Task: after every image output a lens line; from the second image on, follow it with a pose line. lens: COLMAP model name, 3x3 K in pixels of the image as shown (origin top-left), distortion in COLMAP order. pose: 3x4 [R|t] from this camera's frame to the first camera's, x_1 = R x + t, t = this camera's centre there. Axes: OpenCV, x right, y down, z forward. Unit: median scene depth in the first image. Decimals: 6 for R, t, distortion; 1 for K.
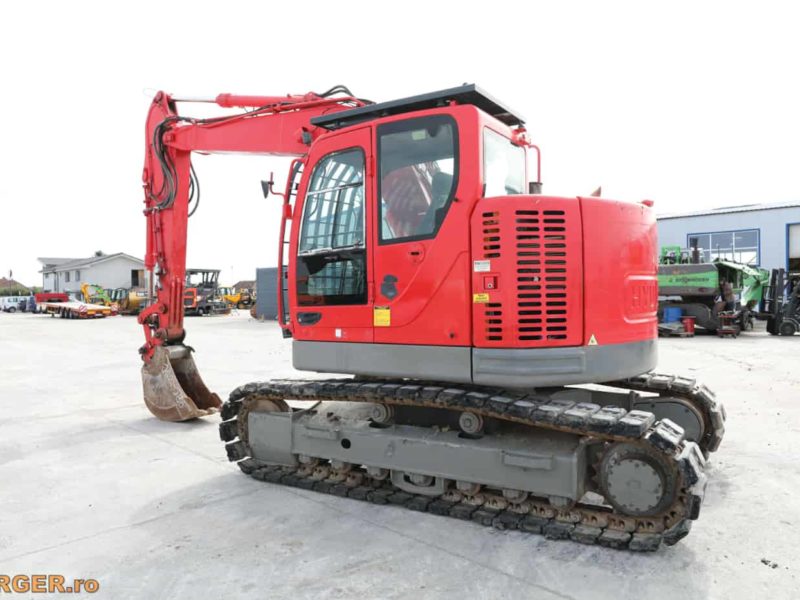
lens RADIAL K [[610.3, 0, 400.0], [0, 610.3, 300.0], [0, 0, 1]] dist [-0.017500, -0.002554]
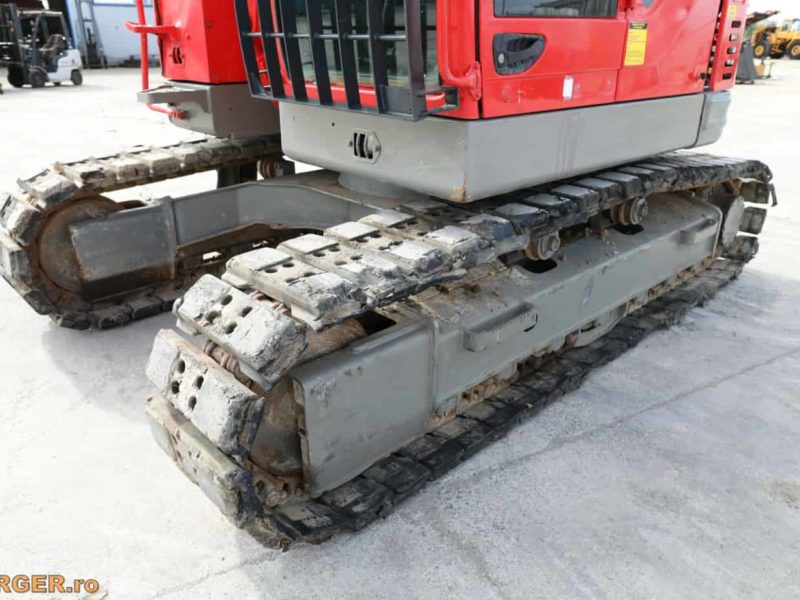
lens RADIAL K [[610.3, 0, 400.0], [0, 610.3, 300.0], [0, 0, 1]] dist [-0.017500, -0.002554]
pose [[0.258311, -0.369126, 0.892761, -0.539437], [-0.000673, 0.924055, 0.382260, 0.027811], [-0.966062, -0.099343, 0.238445, 0.962855]]
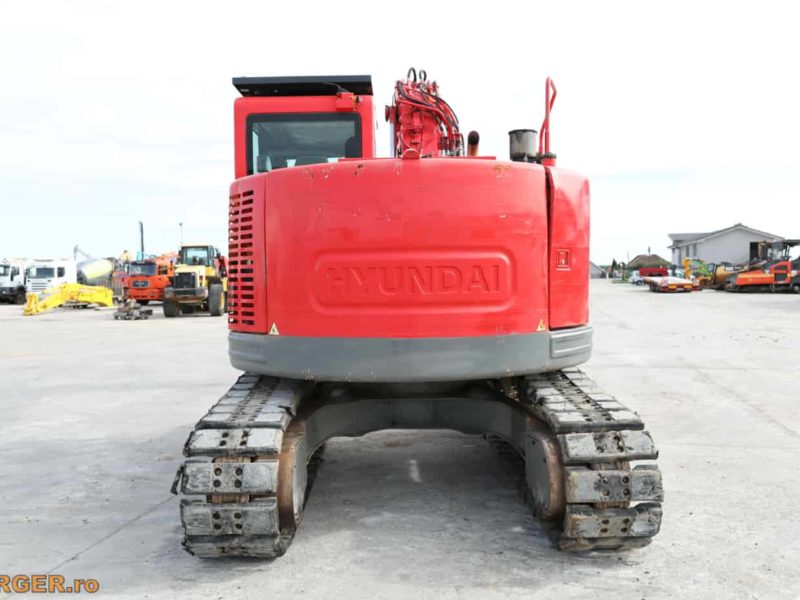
lens RADIAL K [[610.3, 0, 400.0], [0, 610.3, 300.0], [0, 0, 1]] dist [-0.017500, -0.002554]
pose [[0.535978, 0.038877, -0.843336, 0.989207], [-0.002446, 0.999006, 0.044498, -0.015328], [0.844228, -0.021787, 0.535541, 0.563614]]
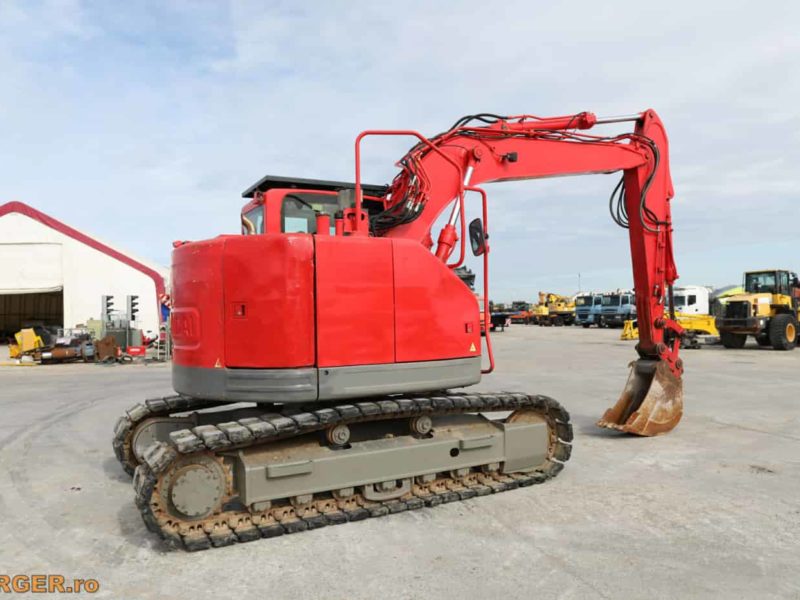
lens RADIAL K [[610.3, 0, 400.0], [0, 610.3, 300.0], [0, 0, 1]] dist [-0.017500, -0.002554]
pose [[-0.491034, 0.003496, -0.871133, 1.146515], [0.014803, 0.999881, -0.004332, -0.042470], [0.871014, -0.015023, -0.491028, 1.840155]]
